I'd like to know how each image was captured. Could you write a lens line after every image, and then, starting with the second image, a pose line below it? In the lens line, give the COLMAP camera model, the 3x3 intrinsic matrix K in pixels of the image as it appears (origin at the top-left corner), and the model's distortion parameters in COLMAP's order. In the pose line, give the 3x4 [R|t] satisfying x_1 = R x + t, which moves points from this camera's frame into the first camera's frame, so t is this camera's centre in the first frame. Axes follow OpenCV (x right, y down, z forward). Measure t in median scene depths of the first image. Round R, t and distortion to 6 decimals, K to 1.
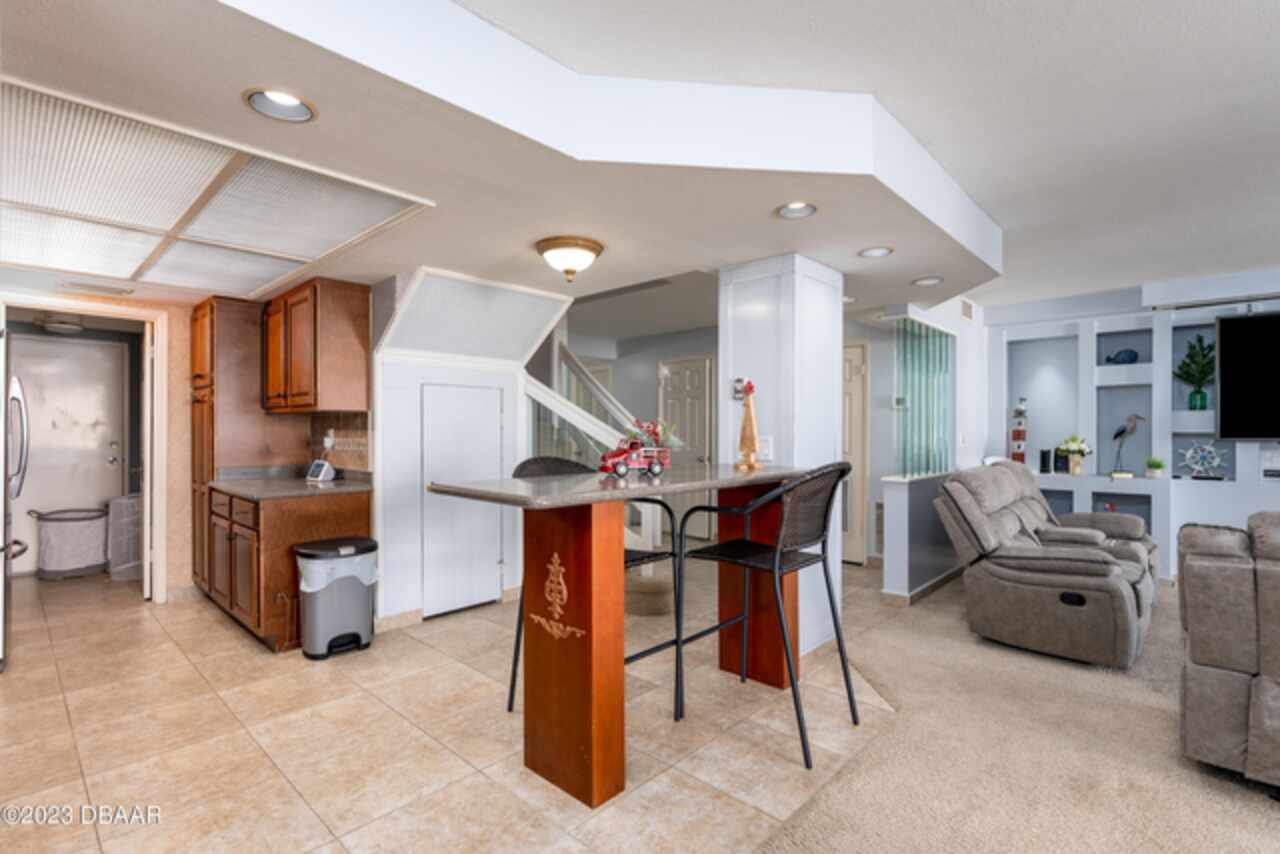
lens RADIAL K [[596.0, 0, 632.5], [0, 596.0, 430.9], [0, 0, 1]] dist [-0.001993, -0.000684]
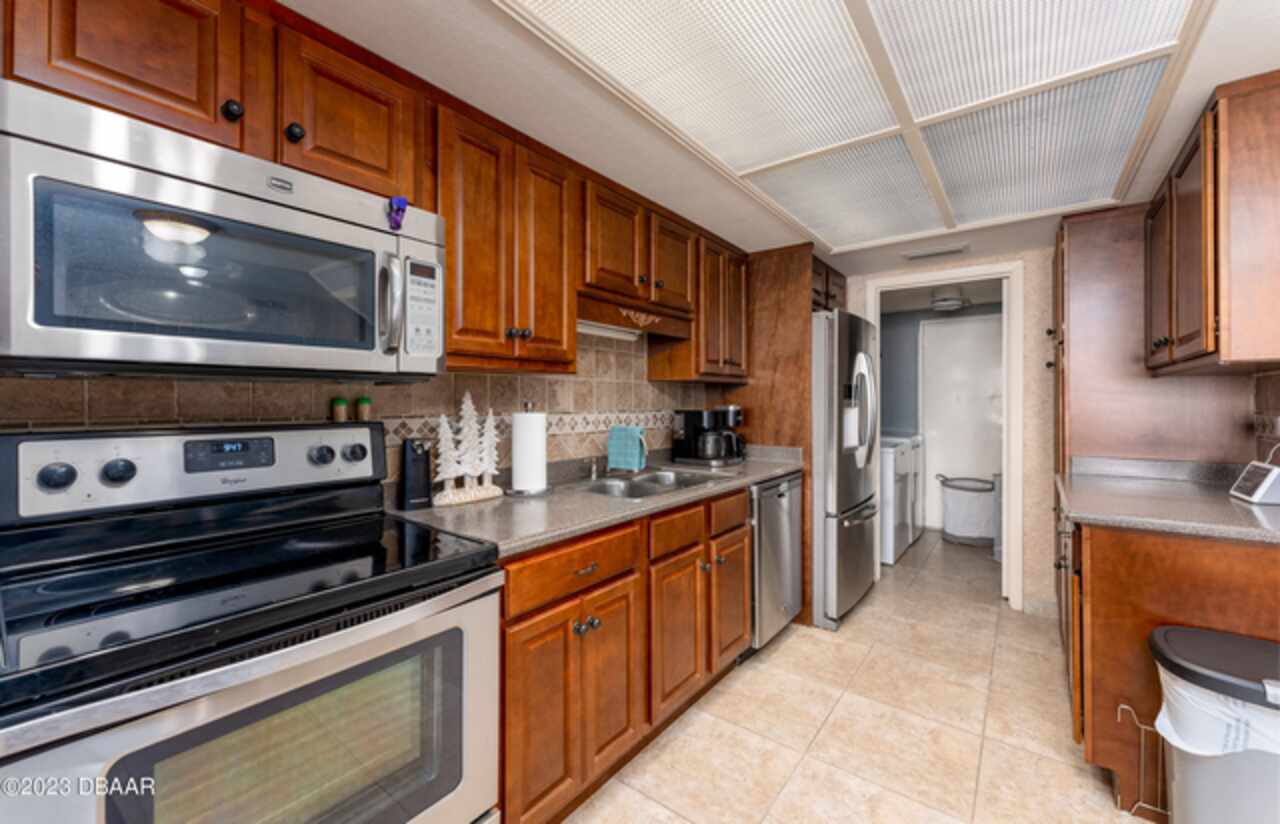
lens RADIAL K [[509.9, 0, 639.2], [0, 509.9, 402.3], [0, 0, 1]] dist [0.001689, 0.000210]
pose [[0.108548, -0.001964, -0.994089, -0.173082], [0.002084, 0.999996, -0.001748, -0.002737], [0.994089, -0.001882, 0.108552, 0.501252]]
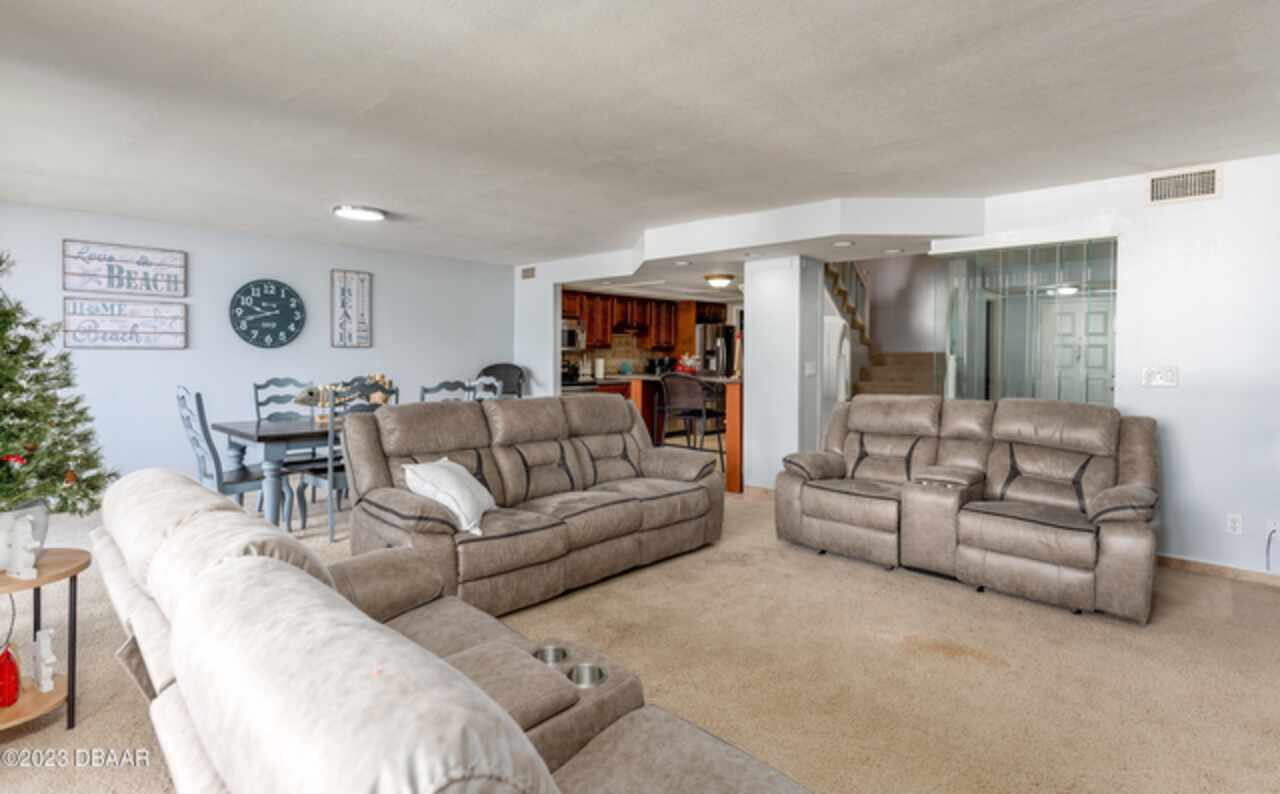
lens RADIAL K [[619.0, 0, 644.8], [0, 619.0, 391.7], [0, 0, 1]] dist [-0.003929, -0.001037]
pose [[0.022131, 0.061527, -0.997860, 1.925038], [-0.008704, 0.998079, 0.061348, -0.015858], [0.999717, 0.007328, 0.022624, 0.578079]]
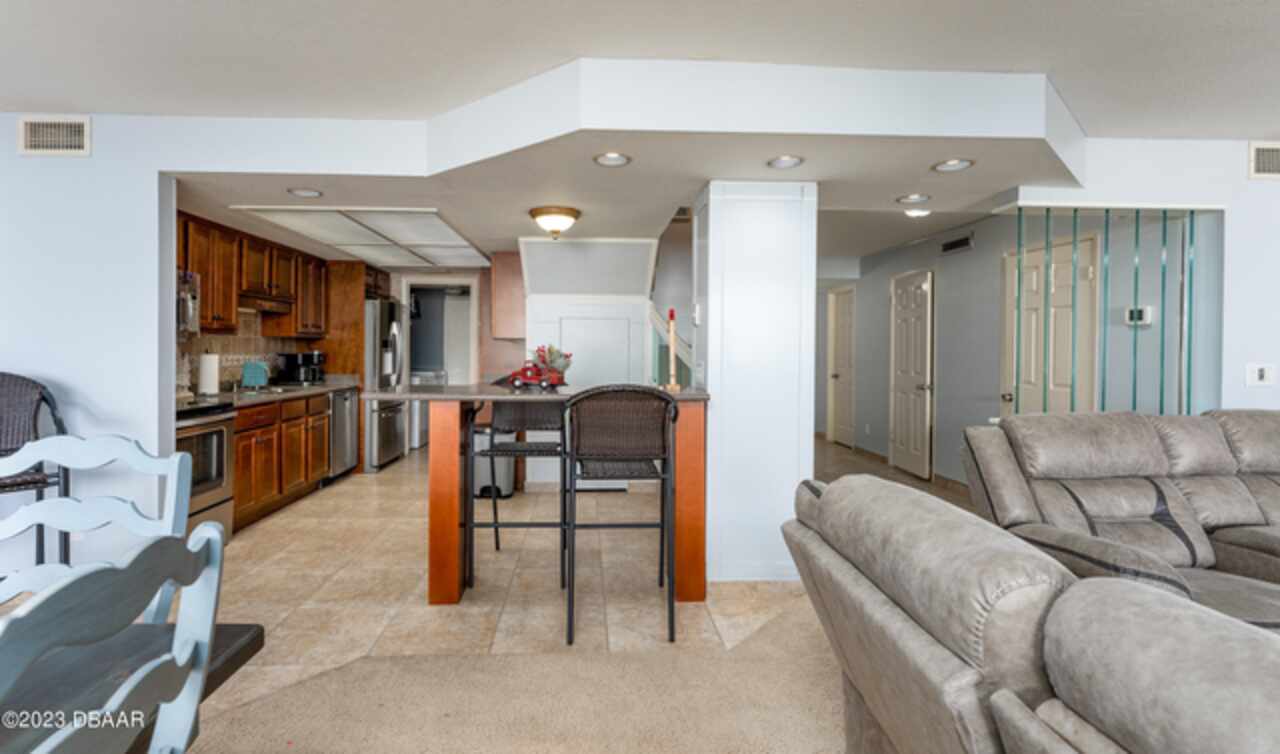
lens RADIAL K [[567.1, 0, 610.4], [0, 567.1, 352.7], [0, 0, 1]] dist [-0.014267, -0.000781]
pose [[0.722946, 0.007911, -0.690860, 0.717504], [-0.006573, 0.999968, 0.004572, -0.006827], [0.690874, 0.001235, 0.722974, 0.163243]]
